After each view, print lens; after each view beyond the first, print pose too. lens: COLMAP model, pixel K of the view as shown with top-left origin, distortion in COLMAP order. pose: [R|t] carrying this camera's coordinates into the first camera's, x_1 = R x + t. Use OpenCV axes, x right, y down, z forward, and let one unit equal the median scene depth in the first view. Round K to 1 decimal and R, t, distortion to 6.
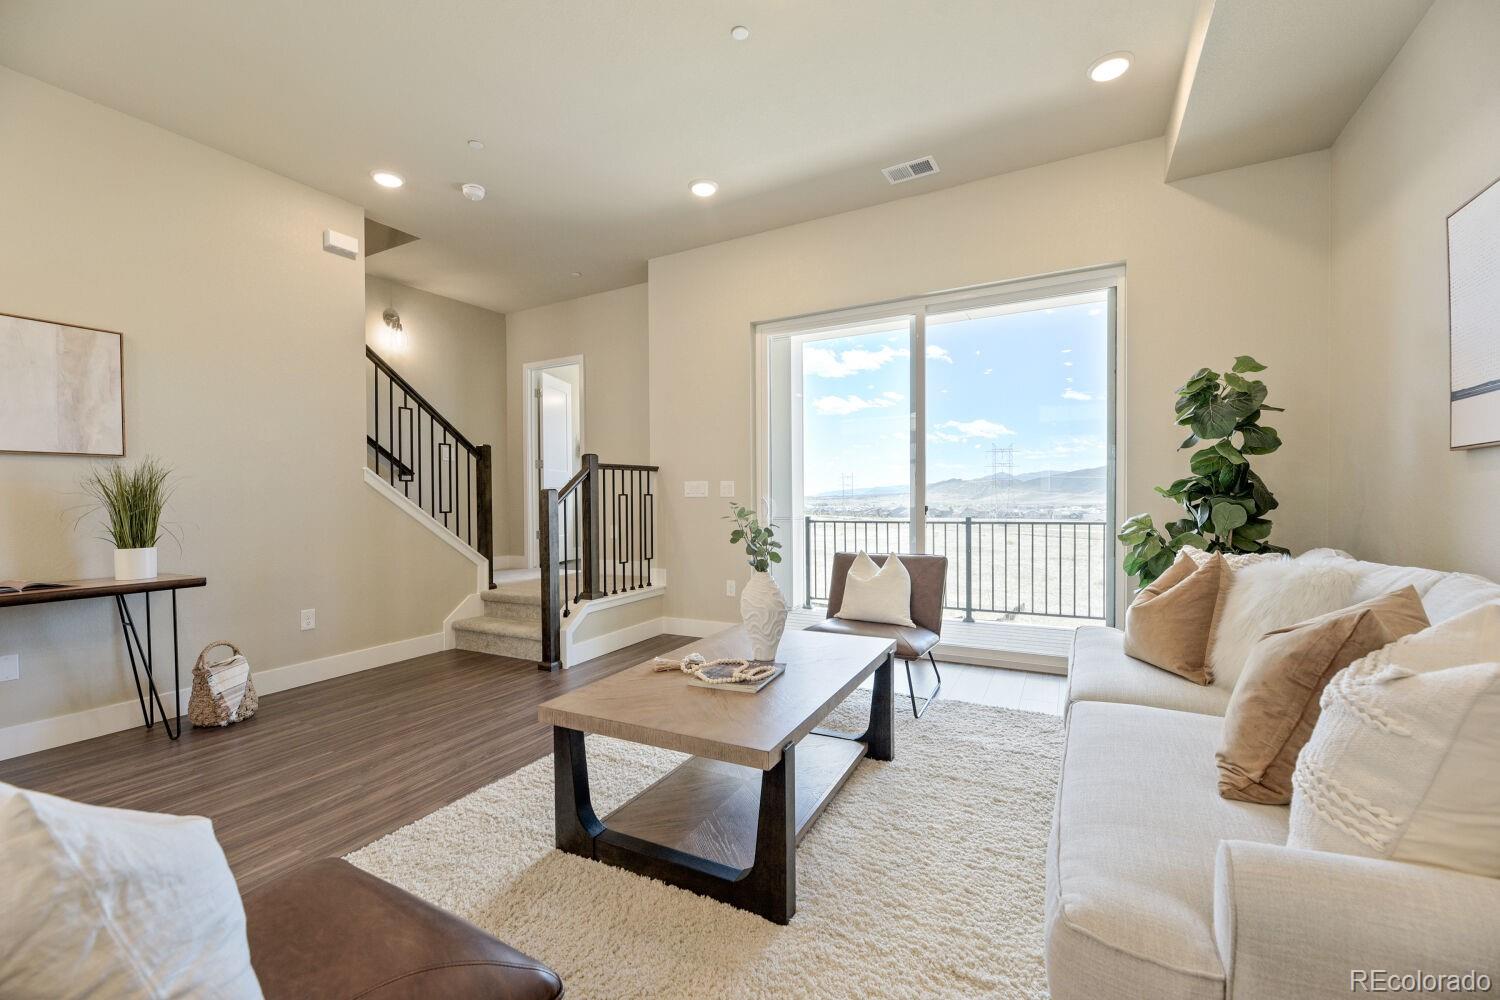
lens RADIAL K [[614.2, 0, 753.9], [0, 614.2, 489.6], [0, 0, 1]] dist [0.007248, -0.000019]
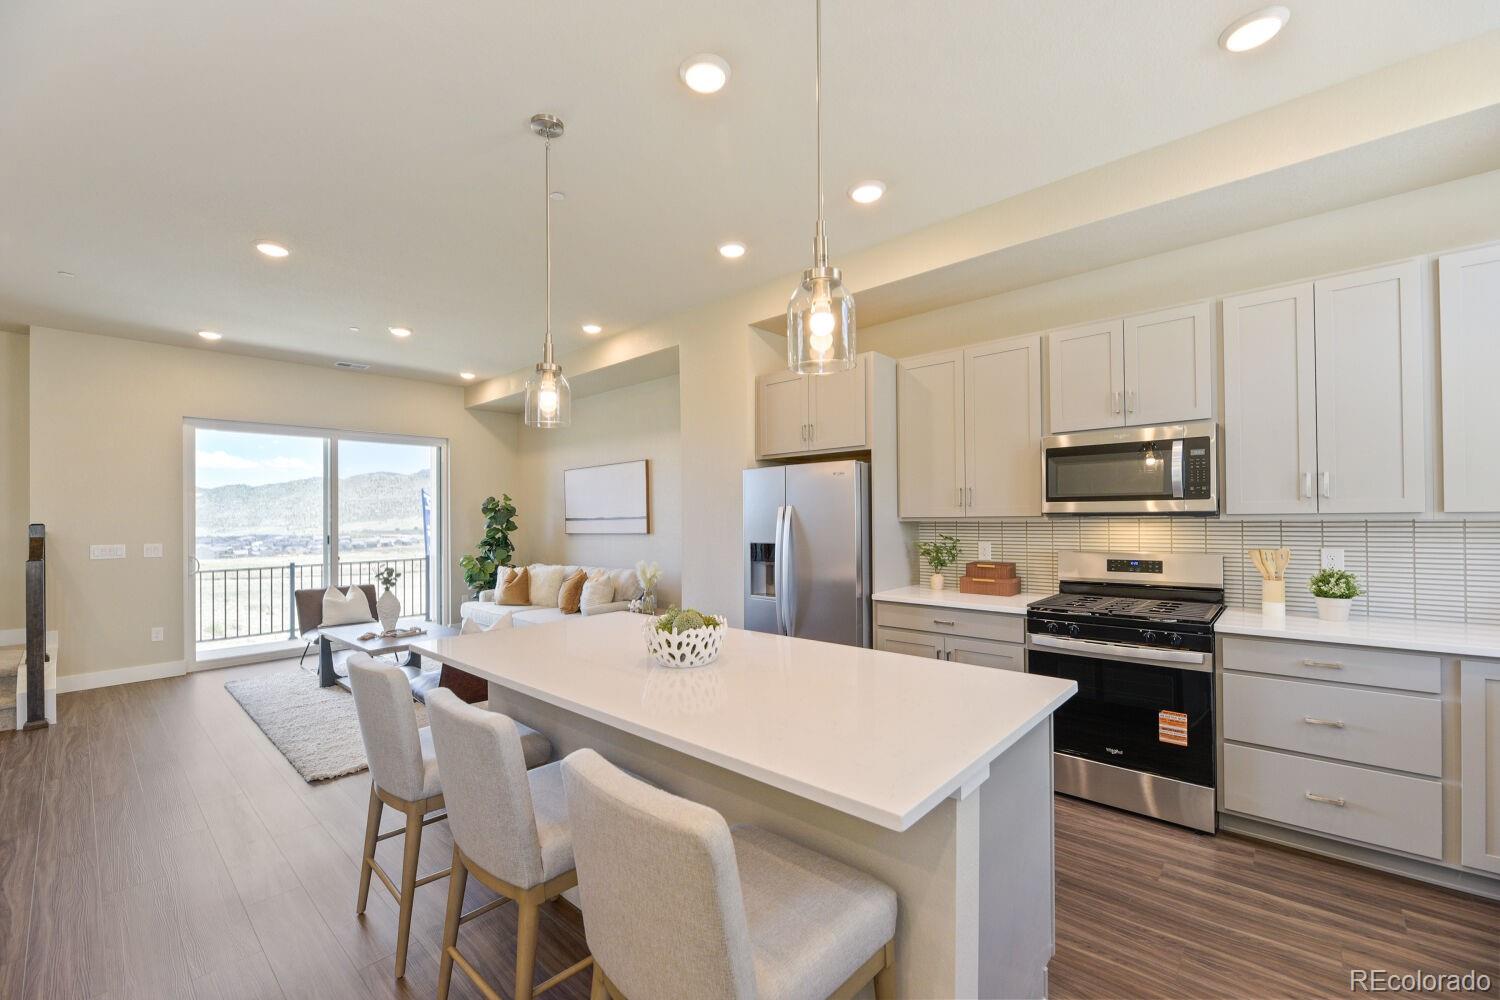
lens RADIAL K [[599.7, 0, 744.7], [0, 599.7, 512.1], [0, 0, 1]] dist [0.000114, -0.000012]
pose [[0.241253, 0.015384, 0.970340, -1.398700], [0.000809, 0.999871, -0.016053, -0.090290], [-0.970462, 0.004658, 0.241209, -0.608677]]
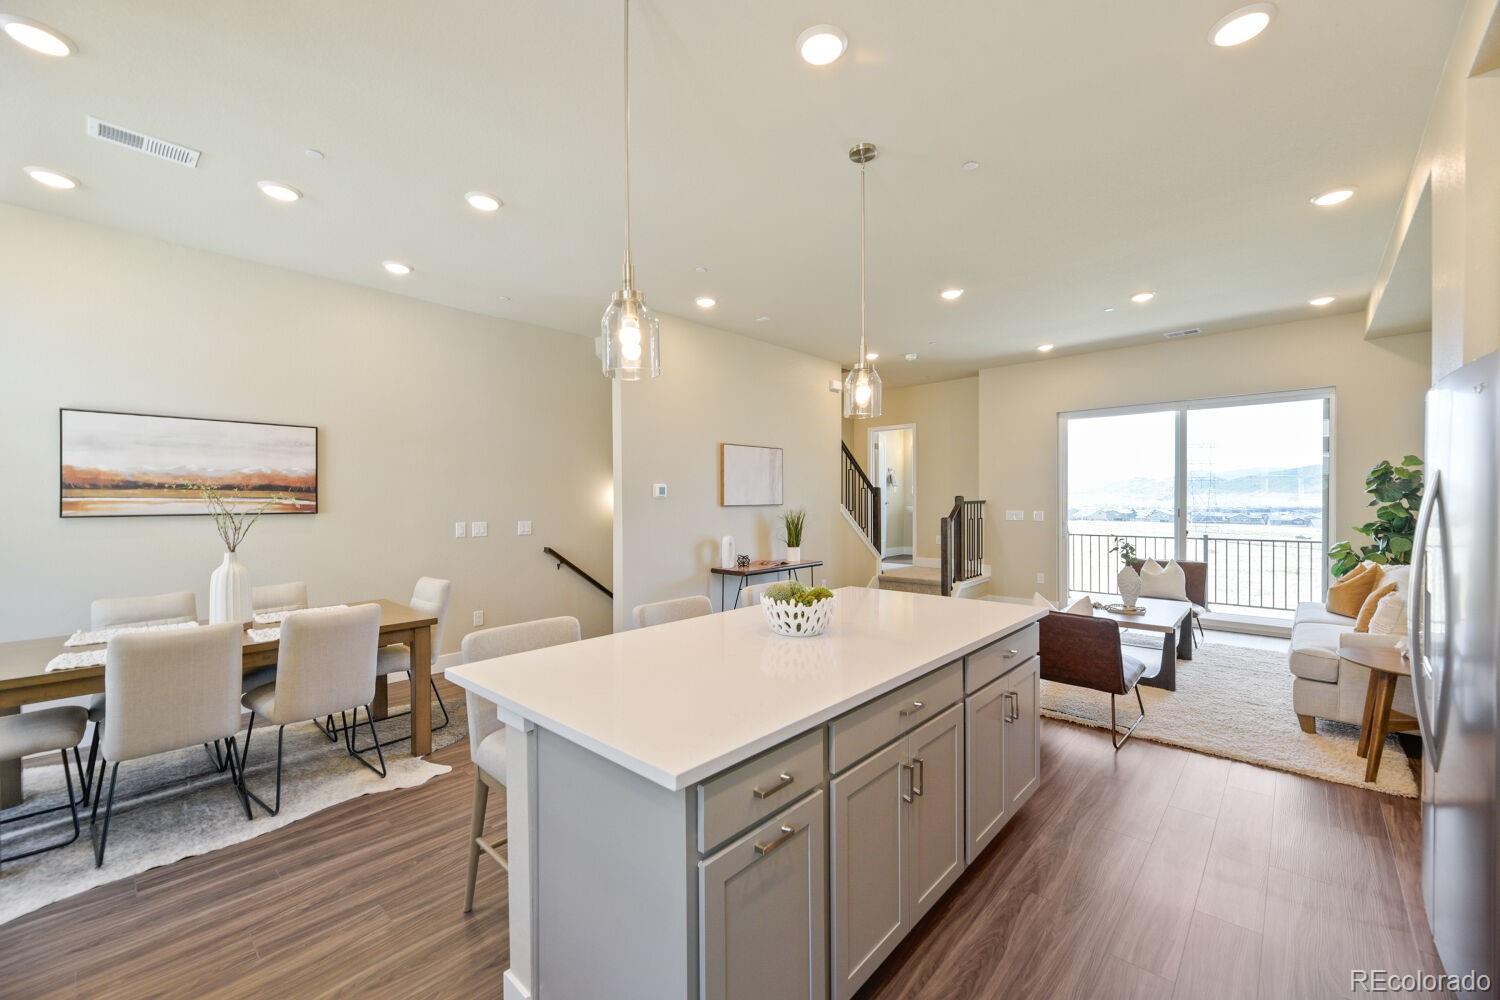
lens RADIAL K [[614.2, 0, 753.9], [0, 614.2, 489.6], [0, 0, 1]] dist [0.007248, -0.000019]
pose [[0.971210, 0.001972, -0.238218, -0.598446], [-0.001986, 0.999998, 0.000183, -0.107179], [0.238217, 0.000296, 0.971212, -1.139017]]
